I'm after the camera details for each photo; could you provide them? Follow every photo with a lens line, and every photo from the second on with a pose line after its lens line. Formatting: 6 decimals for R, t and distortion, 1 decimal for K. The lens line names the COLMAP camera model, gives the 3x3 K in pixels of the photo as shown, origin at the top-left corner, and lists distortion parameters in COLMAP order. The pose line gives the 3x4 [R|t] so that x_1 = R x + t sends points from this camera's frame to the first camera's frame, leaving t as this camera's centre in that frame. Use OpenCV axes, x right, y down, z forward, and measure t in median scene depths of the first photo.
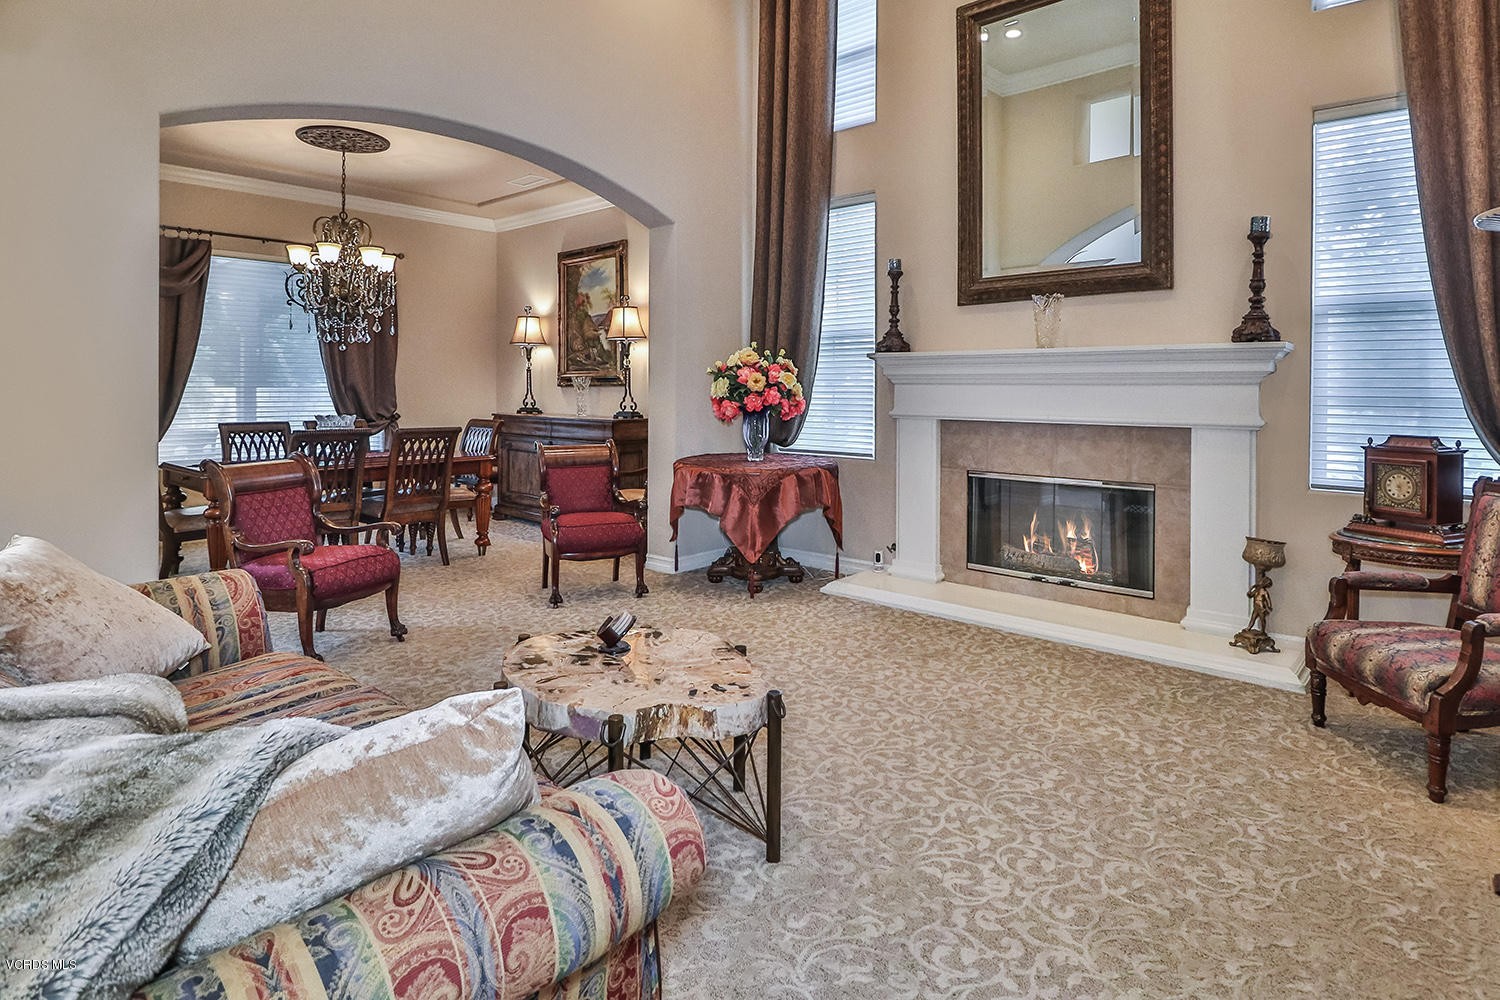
lens RADIAL K [[805.2, 0, 753.7], [0, 805.2, 399.3], [0, 0, 1]] dist [-0.005547, -0.013918]
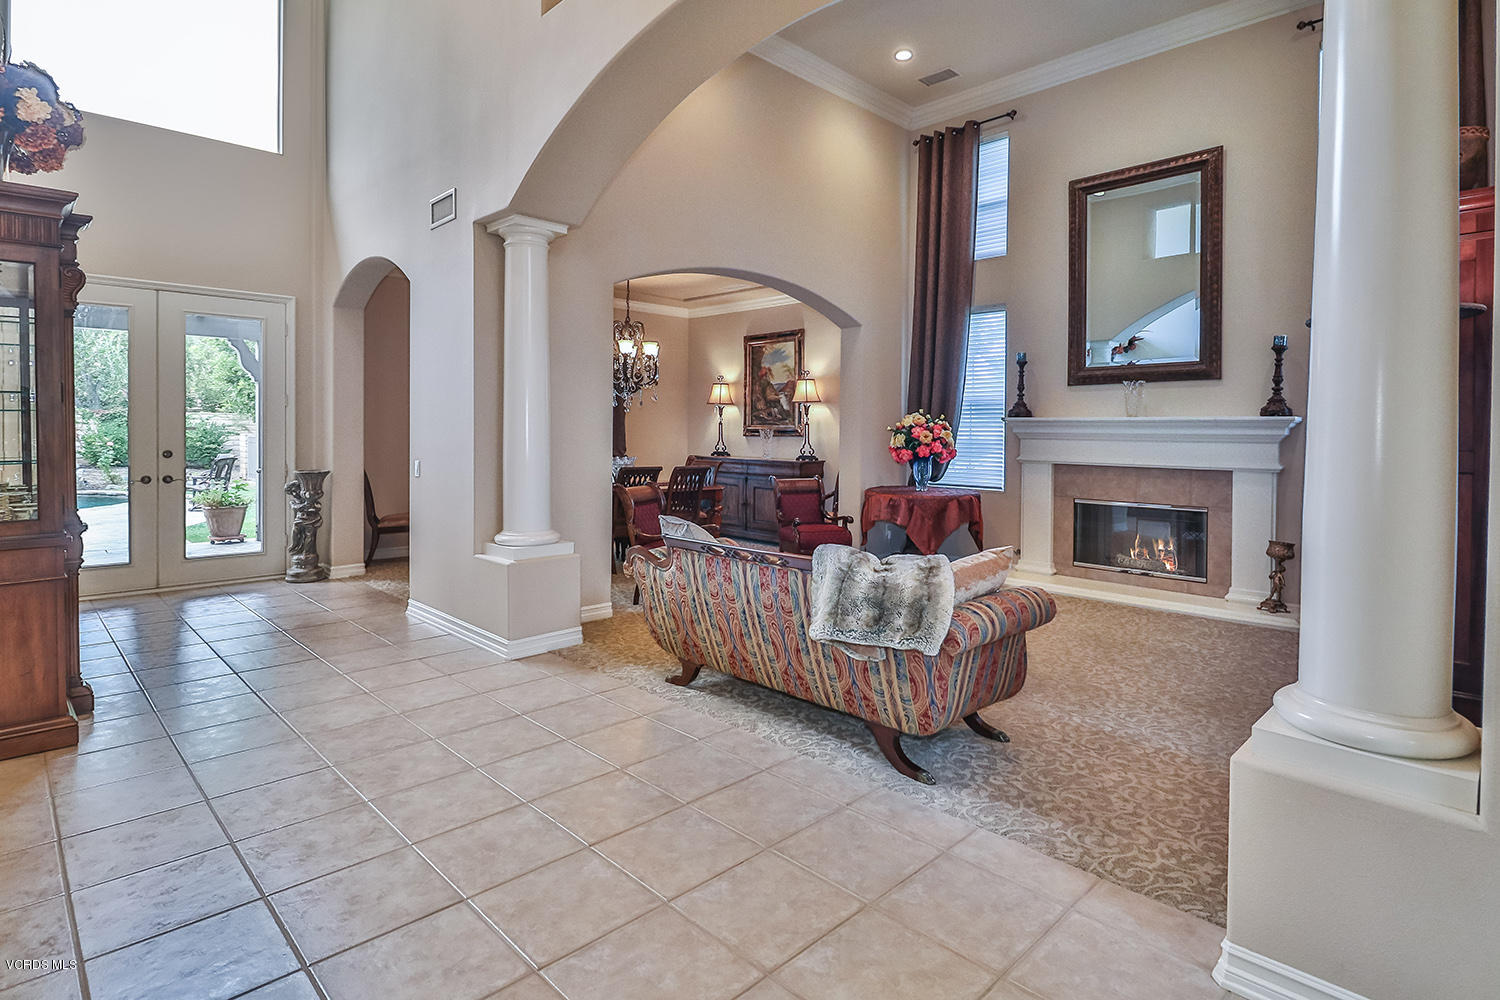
lens RADIAL K [[775.8, 0, 748.8], [0, 775.8, 442.6], [0, 0, 1]] dist [0.006952, -0.011698]
pose [[0.997549, 0.005610, -0.069749, -0.215665], [-0.005363, 0.999979, 0.003732, -0.014716], [0.069768, -0.003349, 0.997558, -0.427725]]
